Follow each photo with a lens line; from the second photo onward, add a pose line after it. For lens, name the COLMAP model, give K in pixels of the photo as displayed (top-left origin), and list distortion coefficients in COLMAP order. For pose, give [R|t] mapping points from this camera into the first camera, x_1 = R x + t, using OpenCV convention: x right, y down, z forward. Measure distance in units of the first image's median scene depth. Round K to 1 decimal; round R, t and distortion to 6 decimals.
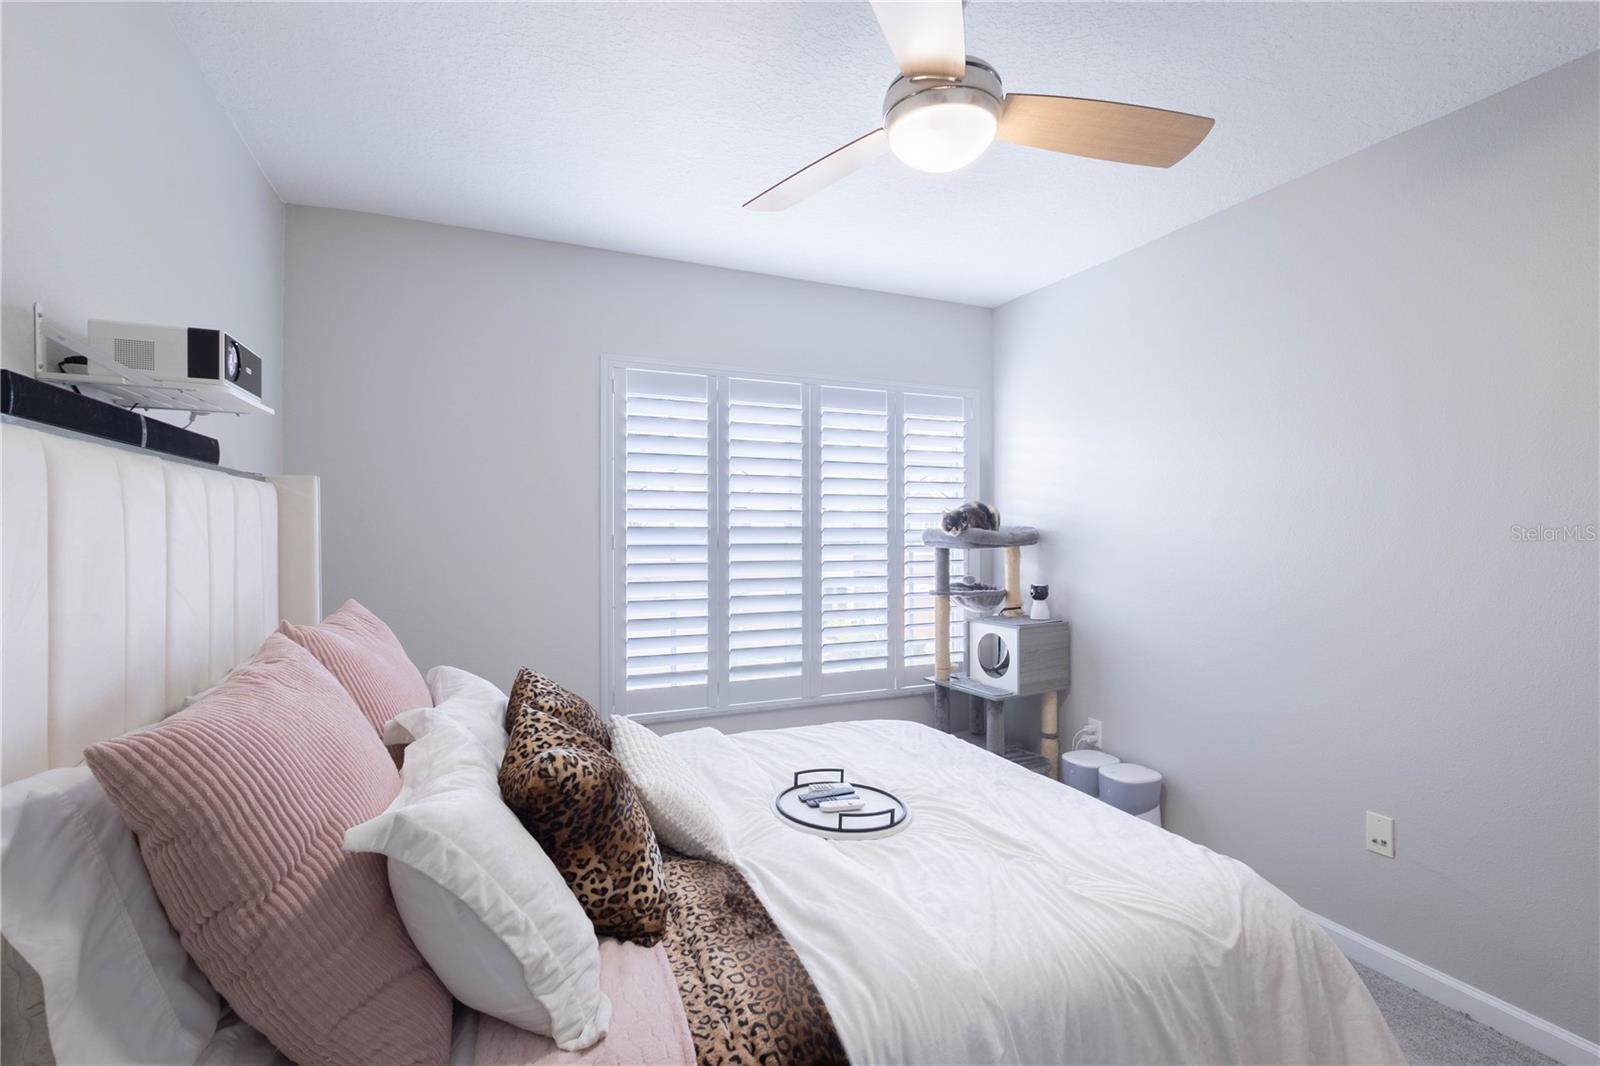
lens RADIAL K [[735.1, 0, 800.8], [0, 735.1, 535.6], [0, 0, 1]] dist [0.008310, -0.002475]
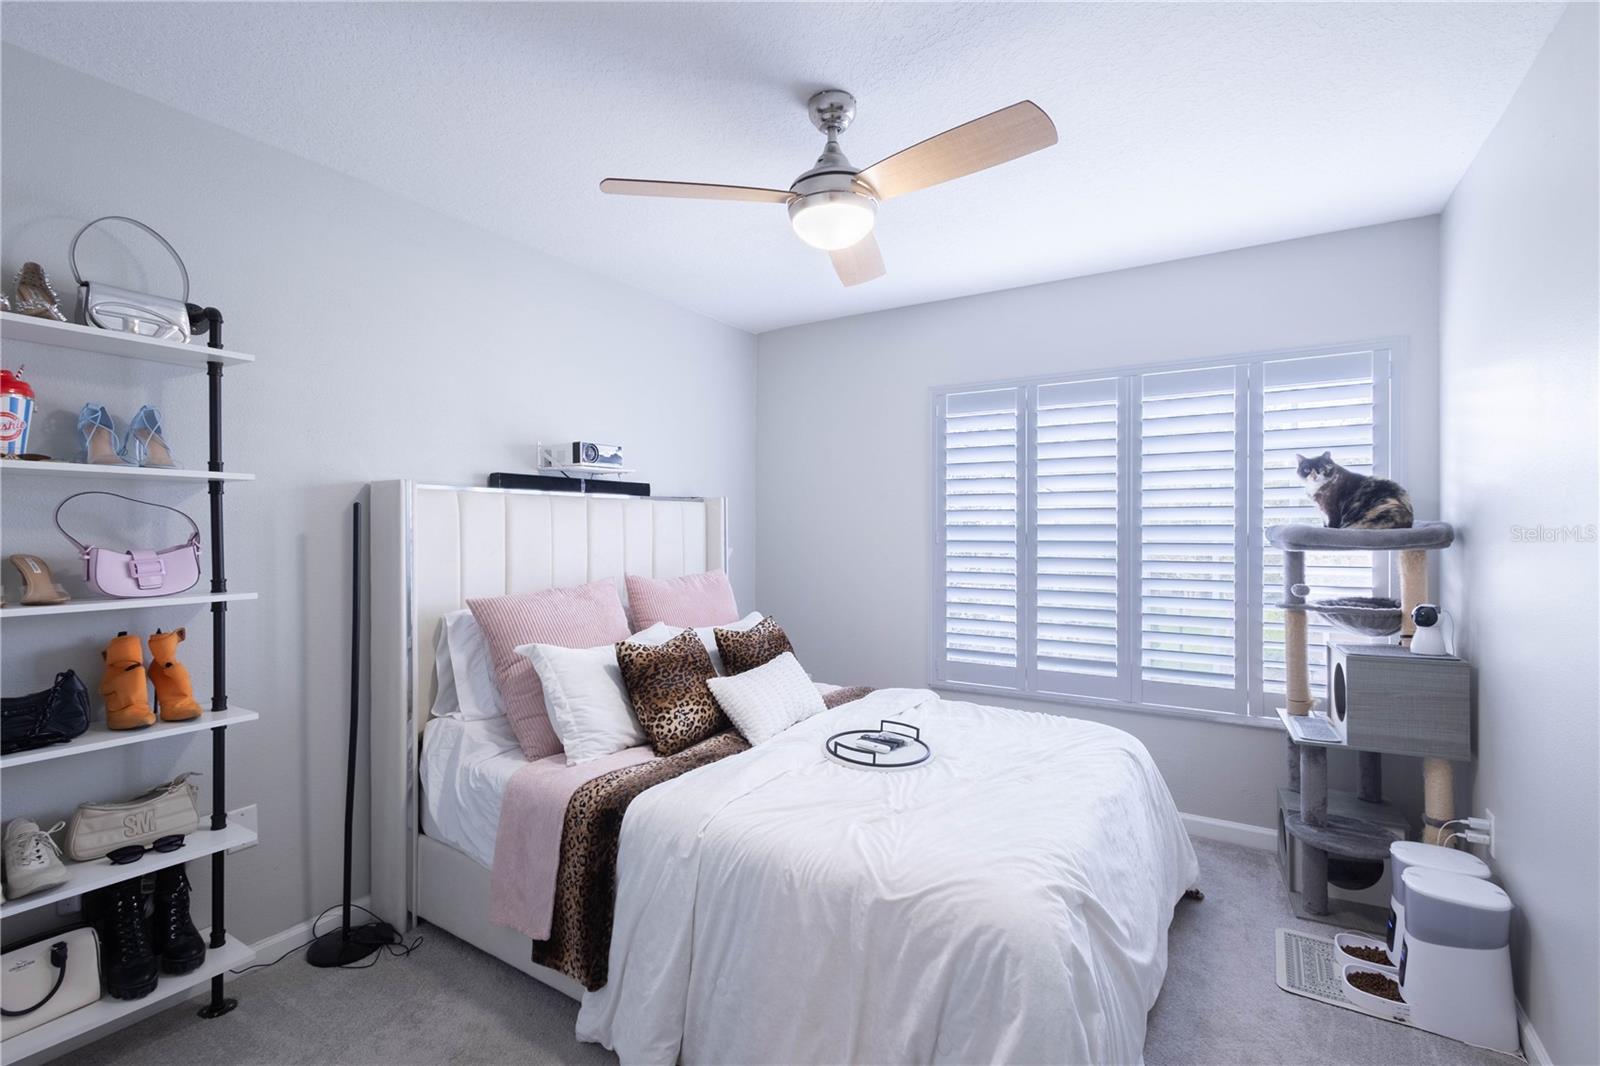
lens RADIAL K [[735.1, 0, 797.8], [0, 735.1, 529.2], [0, 0, 1]] dist [0.008310, -0.002475]
pose [[0.566872, 0.002819, -0.823801, 0.597507], [-0.006056, 0.999981, -0.000745, -0.002238], [0.823783, 0.005412, 0.566879, 0.103235]]
